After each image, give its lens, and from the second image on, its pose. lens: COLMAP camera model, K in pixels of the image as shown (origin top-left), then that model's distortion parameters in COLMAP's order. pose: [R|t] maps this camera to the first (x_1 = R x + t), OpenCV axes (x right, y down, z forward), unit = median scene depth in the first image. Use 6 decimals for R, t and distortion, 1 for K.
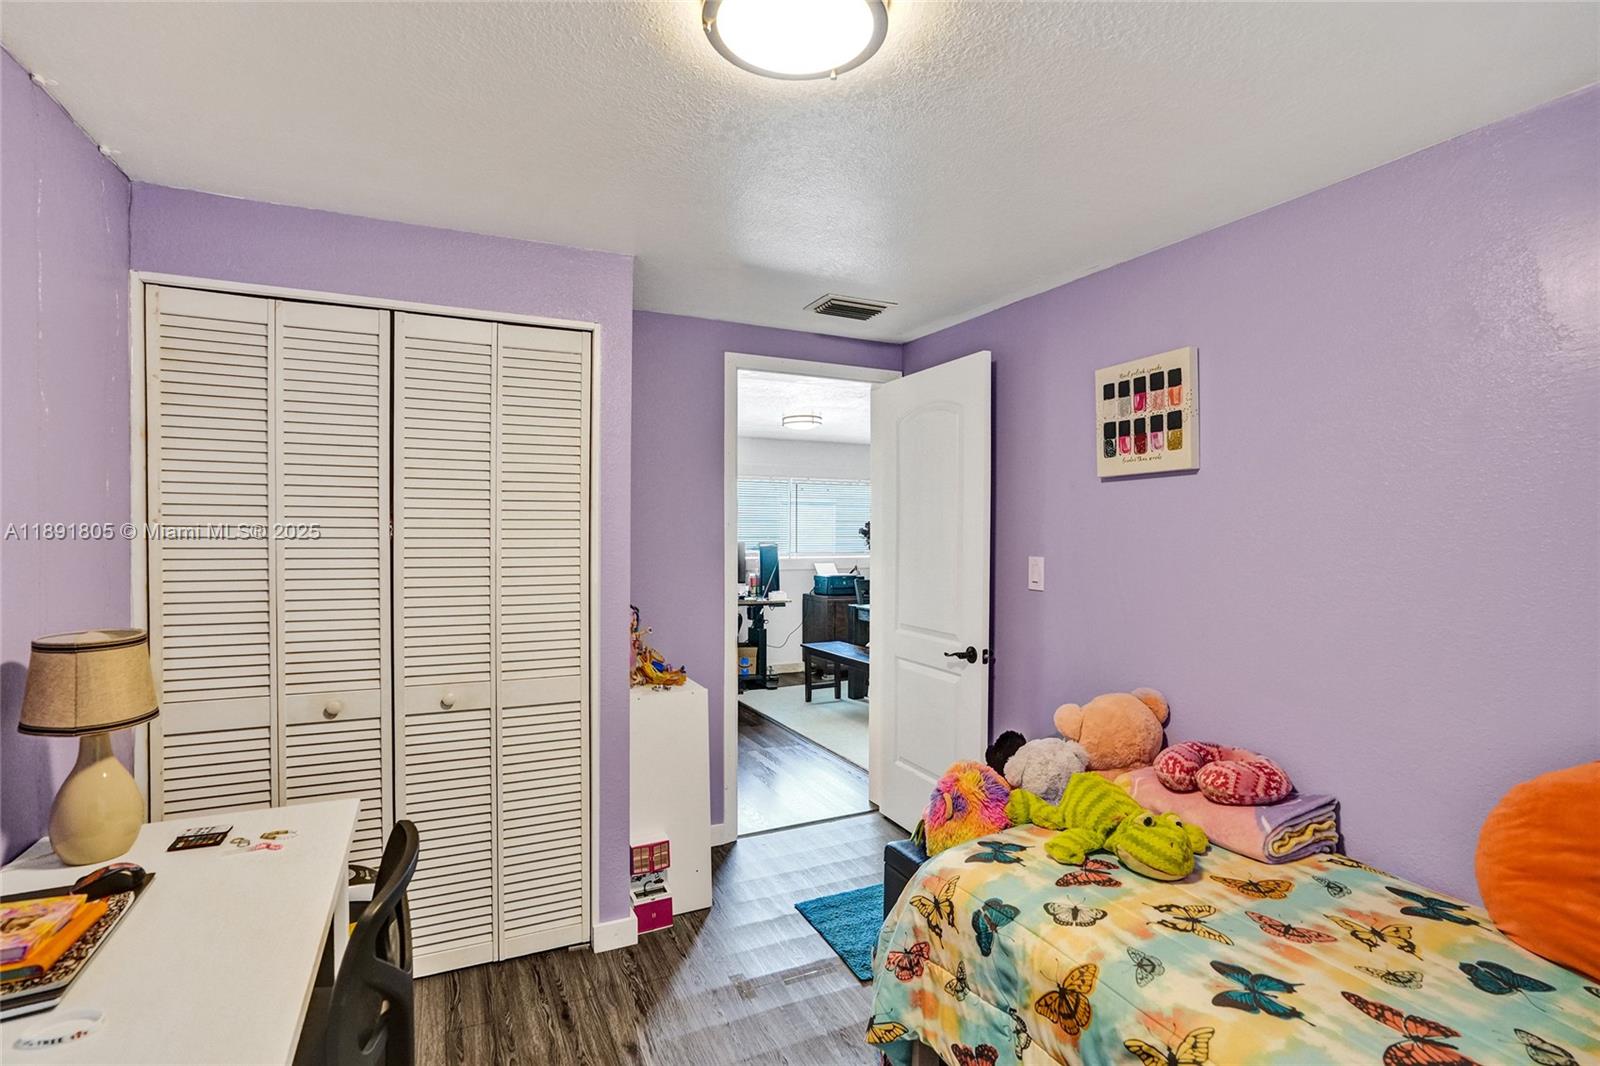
lens RADIAL K [[767.6, 0, 795.2], [0, 767.6, 537.2], [0, 0, 1]] dist [-0.001524, 0.000038]
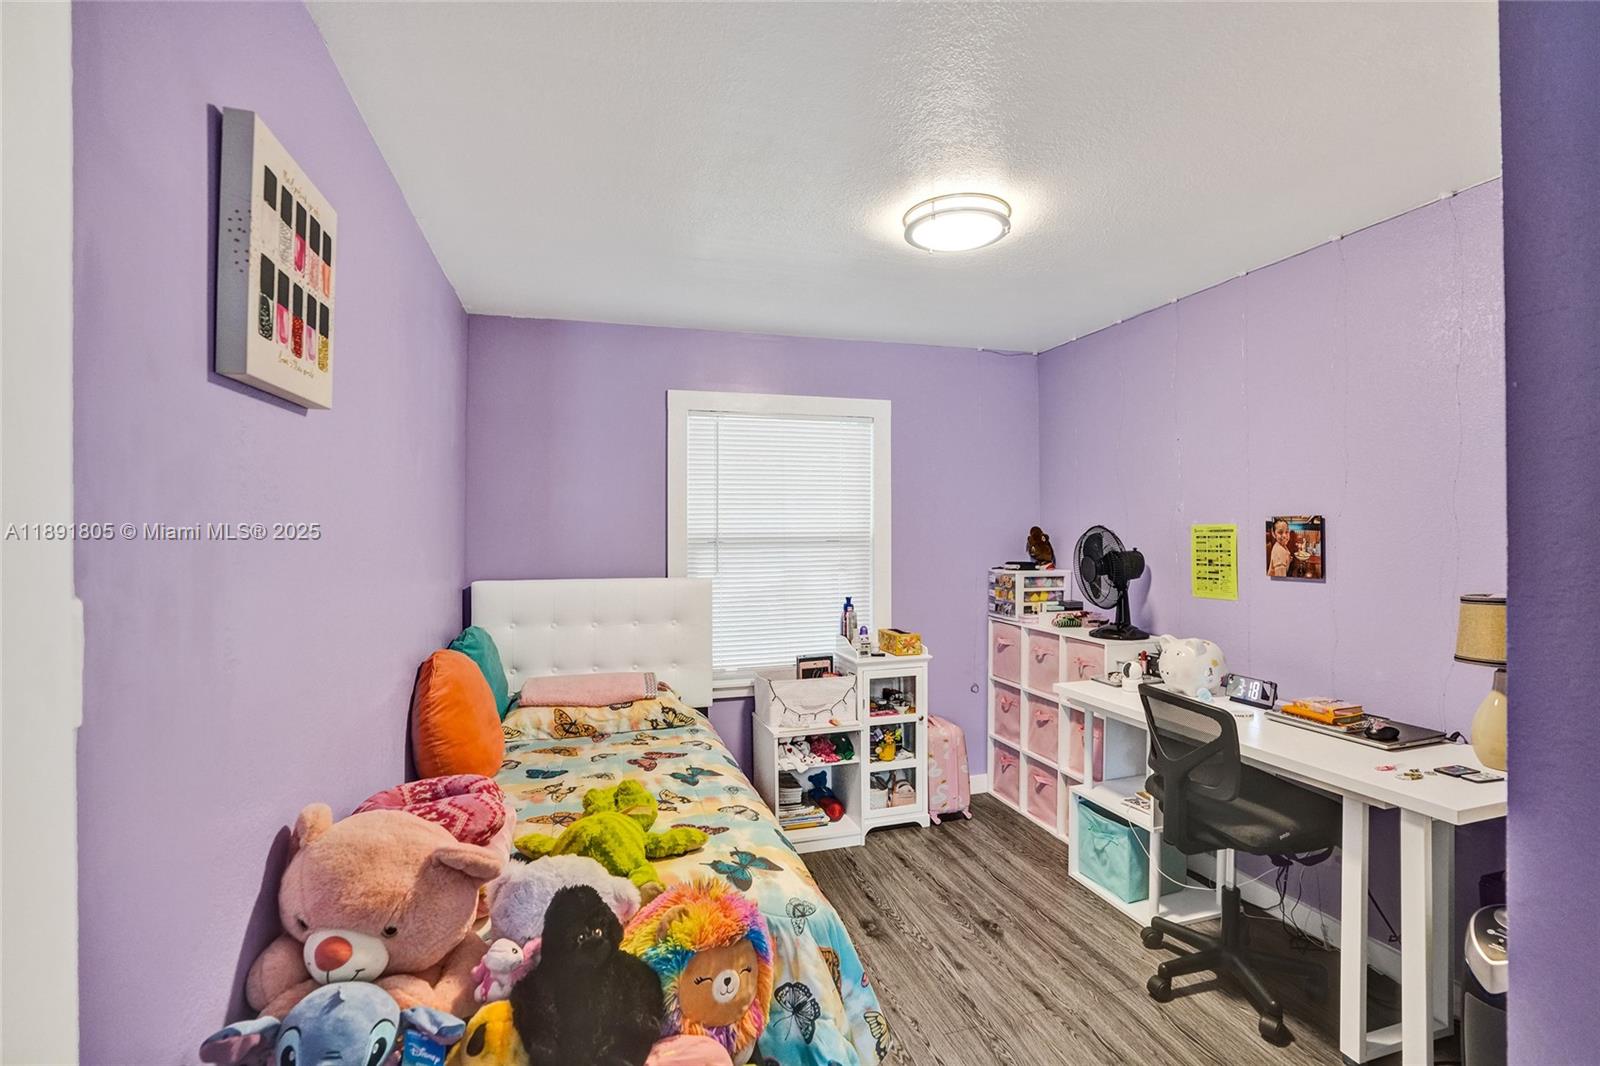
lens RADIAL K [[767.6, 0, 802.5], [0, 767.6, 526.3], [0, 0, 1]] dist [-0.001524, 0.000038]
pose [[-0.991154, -0.010348, 0.132317, 0.099848], [-0.010799, 0.999938, -0.002697, 0.007560], [-0.132280, -0.004102, -0.991204, 2.463480]]
